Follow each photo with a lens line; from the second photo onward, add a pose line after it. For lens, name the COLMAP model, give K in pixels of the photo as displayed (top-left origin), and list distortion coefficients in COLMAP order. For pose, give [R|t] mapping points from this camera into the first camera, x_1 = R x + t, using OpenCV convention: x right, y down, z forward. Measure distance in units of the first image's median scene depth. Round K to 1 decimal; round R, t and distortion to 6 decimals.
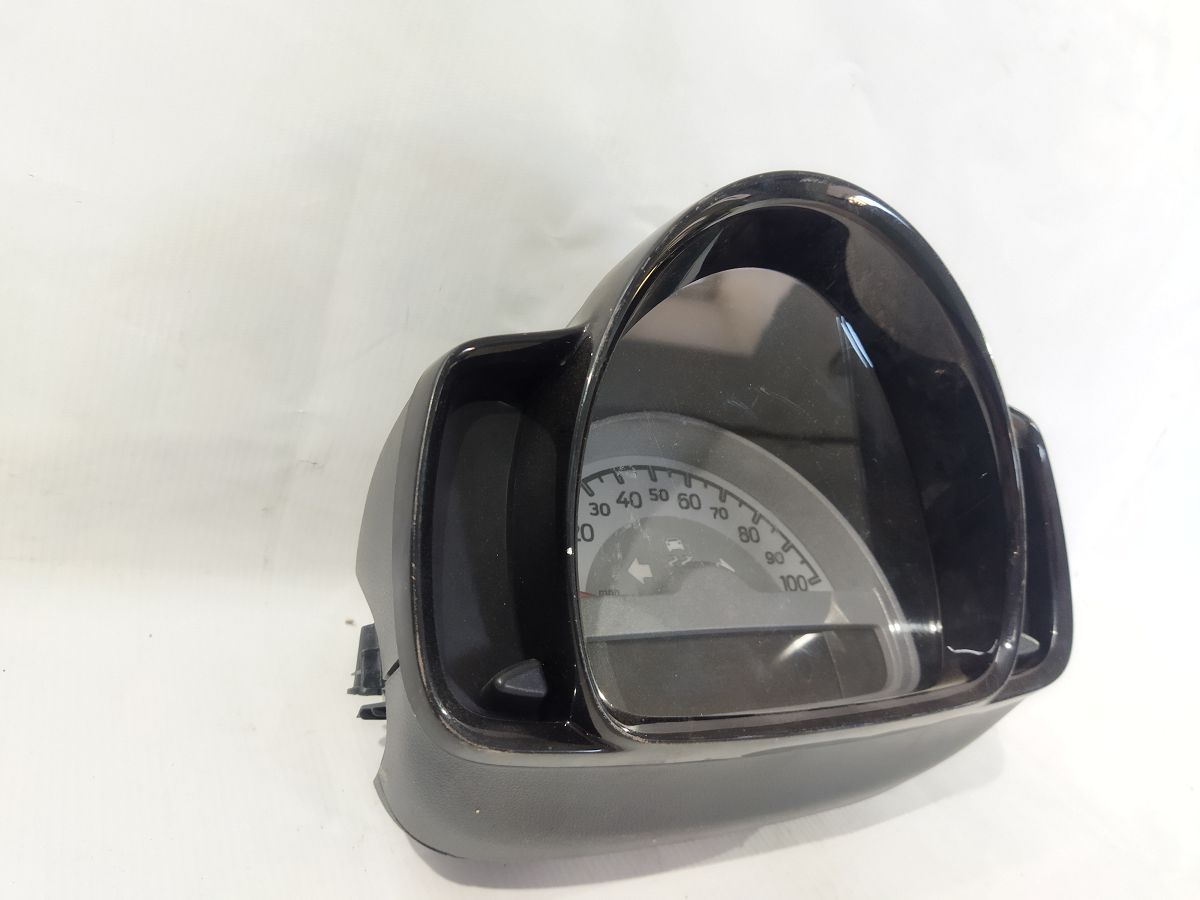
lens RADIAL K [[903.7, 0, 605.5], [0, 903.7, 445.8], [0, 0, 1]] dist [-0.010425, 0.000141]
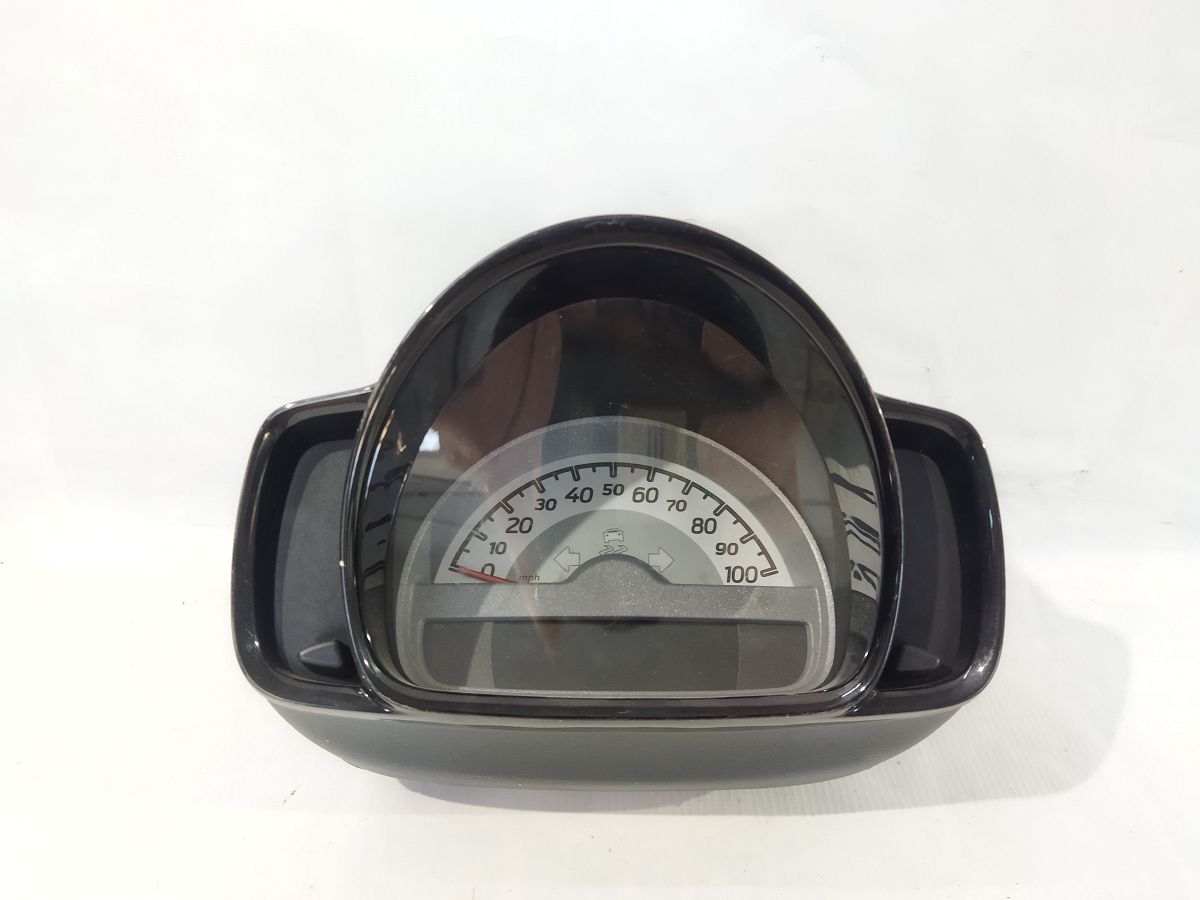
lens RADIAL K [[903.7, 0, 594.6], [0, 903.7, 451.1], [0, 0, 1]] dist [-0.010425, 0.000141]
pose [[0.858051, -0.003395, -0.513553, 0.604064], [0.055376, 0.994760, 0.085946, -0.089236], [0.510570, -0.102184, 0.853743, 0.036476]]
